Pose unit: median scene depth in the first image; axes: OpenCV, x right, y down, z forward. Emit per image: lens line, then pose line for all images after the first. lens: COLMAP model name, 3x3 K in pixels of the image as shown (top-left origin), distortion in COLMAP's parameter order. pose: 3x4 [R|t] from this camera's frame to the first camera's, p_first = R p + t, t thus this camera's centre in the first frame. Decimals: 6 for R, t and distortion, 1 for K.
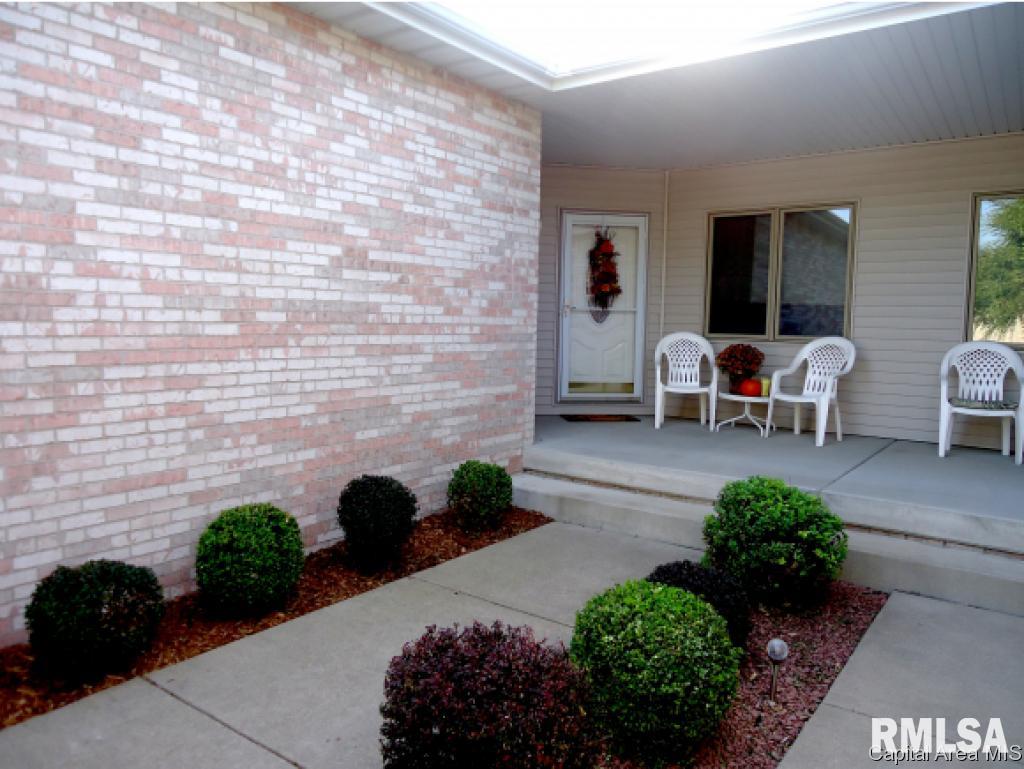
lens RADIAL K [[738.9, 0, 510.1], [0, 738.9, 380.0], [0, 0, 1]] dist [-0.014863, 0.006243]
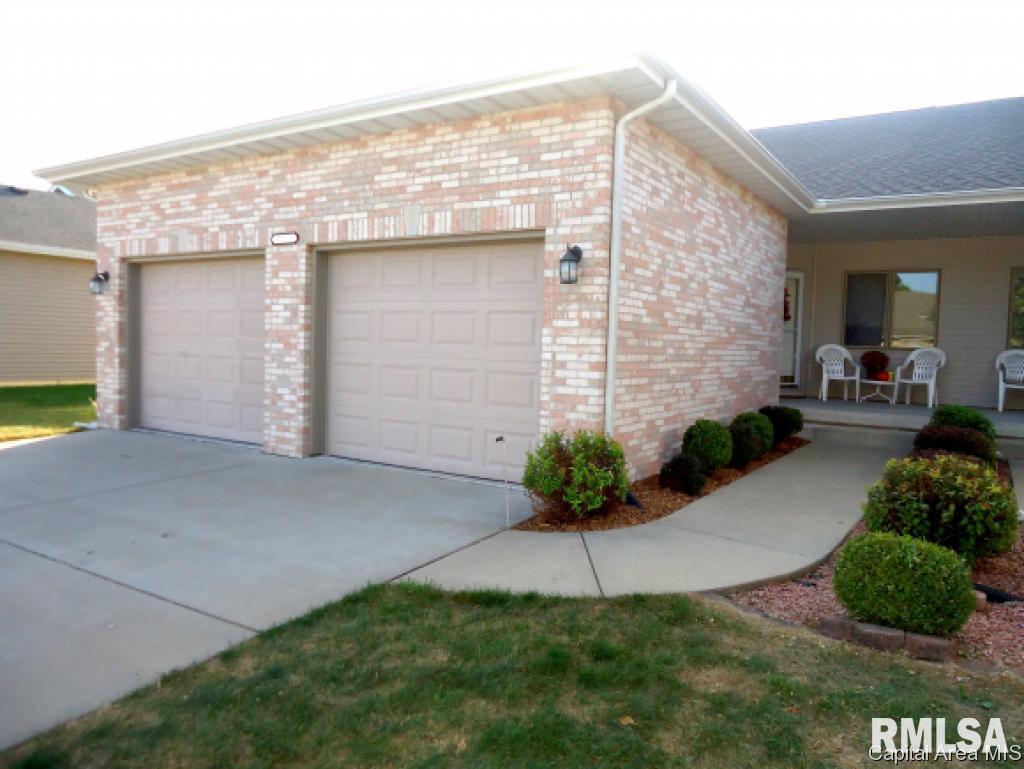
lens RADIAL K [[738.9, 0, 510.1], [0, 738.9, 380.0], [0, 0, 1]] dist [-0.014863, 0.006243]
pose [[0.997119, 0.009869, 0.075203, -0.690816], [-0.007617, 0.999516, -0.030171, 0.079948], [-0.075464, 0.029511, 0.996712, -0.663255]]
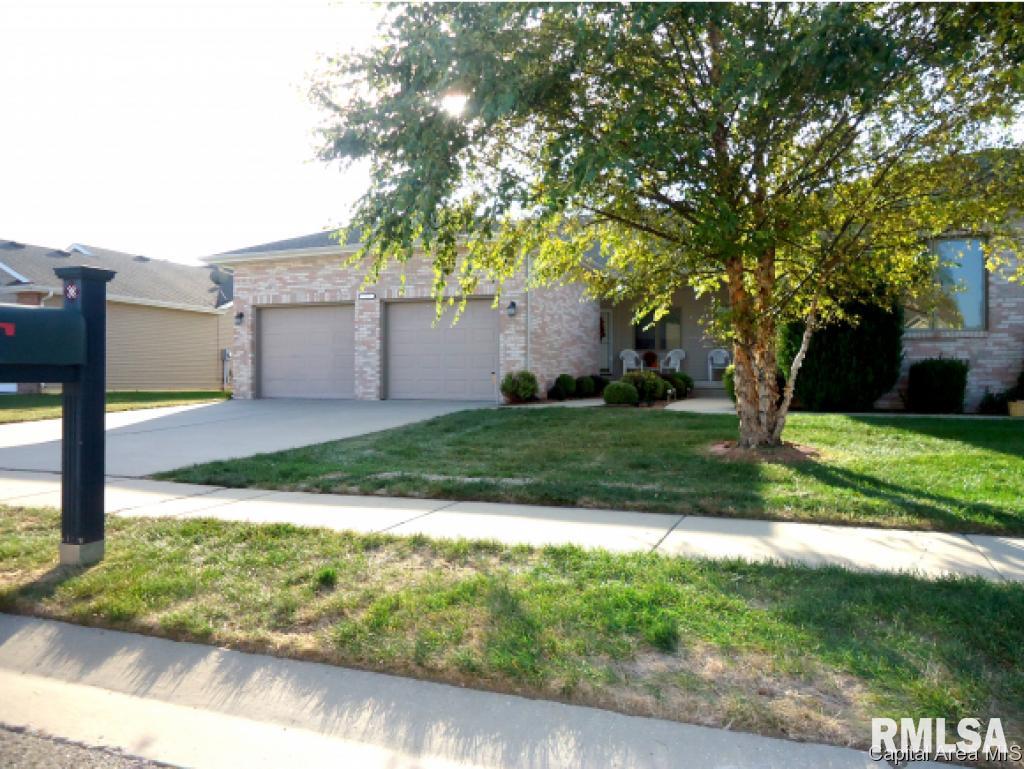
lens RADIAL K [[738.9, 0, 510.1], [0, 738.9, 380.0], [0, 0, 1]] dist [-0.014863, 0.006243]
pose [[0.961044, -0.014356, 0.276024, -1.169137], [0.035952, 0.996659, -0.073337, 0.290499], [-0.274049, 0.080404, 0.958349, -1.897069]]
